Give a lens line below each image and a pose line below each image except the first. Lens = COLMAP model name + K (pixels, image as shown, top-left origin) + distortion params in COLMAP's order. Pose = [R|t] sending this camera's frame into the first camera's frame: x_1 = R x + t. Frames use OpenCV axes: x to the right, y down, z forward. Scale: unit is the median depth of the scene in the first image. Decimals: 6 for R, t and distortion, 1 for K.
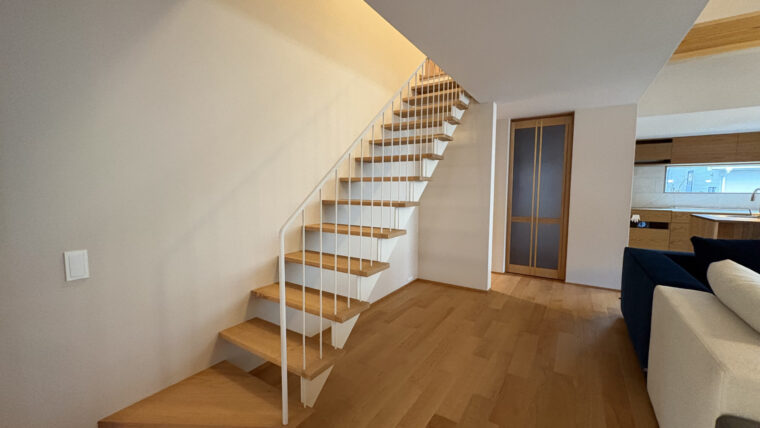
lens RADIAL K [[301.5, 0, 380.6], [0, 301.5, 213.5], [0, 0, 1]] dist [0.004454, -0.000134]
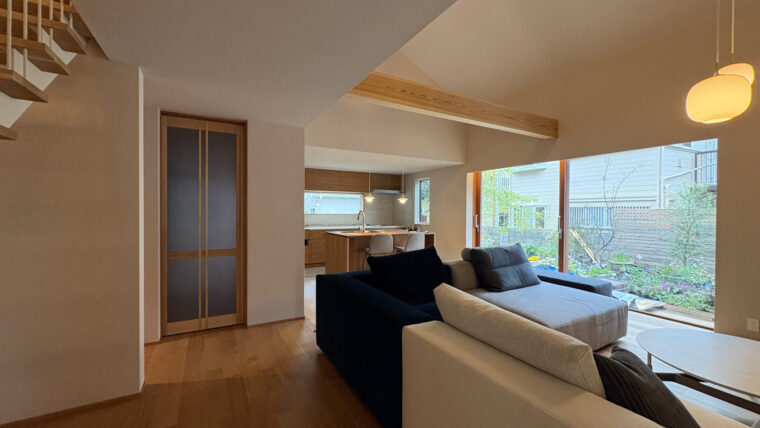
lens RADIAL K [[301.5, 0, 381.3], [0, 301.5, 211.6], [0, 0, 1]] dist [0.004454, -0.000134]
pose [[0.454257, -0.004715, 0.890858, 0.050767], [0.068847, 0.997181, -0.029828, -0.031058], [-0.888207, 0.074882, 0.453301, 0.285712]]
